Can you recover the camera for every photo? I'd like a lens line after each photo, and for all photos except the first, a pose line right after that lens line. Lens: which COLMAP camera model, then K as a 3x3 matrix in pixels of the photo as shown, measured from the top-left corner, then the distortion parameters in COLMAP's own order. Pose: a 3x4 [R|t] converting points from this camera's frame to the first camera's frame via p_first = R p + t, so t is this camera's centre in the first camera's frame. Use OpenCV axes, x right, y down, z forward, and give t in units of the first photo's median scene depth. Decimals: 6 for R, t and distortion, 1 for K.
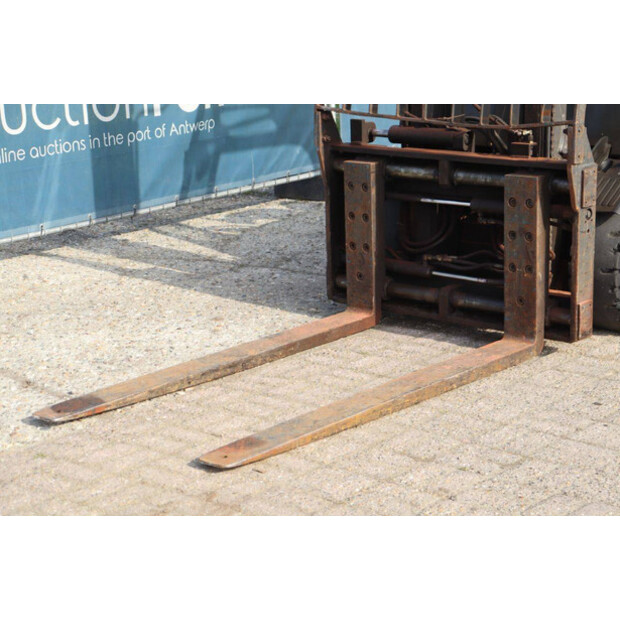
lens RADIAL K [[1512.8, 0, 309.6], [0, 1512.8, 310.8], [0, 0, 1]] dist [0.453640, 0.000000]
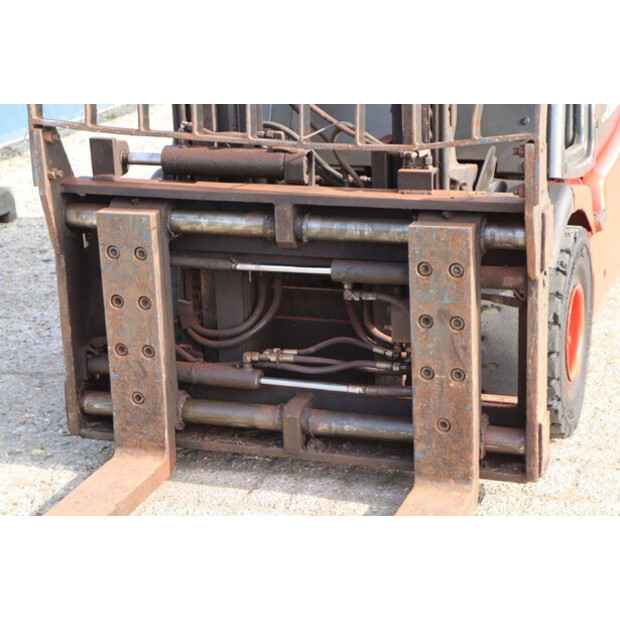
lens RADIAL K [[1512.8, 0, 312.6], [0, 1512.8, 310.6], [0, 0, 1]] dist [0.453640, 0.000000]
pose [[0.925064, -0.110588, 0.363356, -0.122554], [0.097010, 0.993737, 0.055469, -0.086859], [-0.367214, -0.016063, 0.929998, 0.424672]]
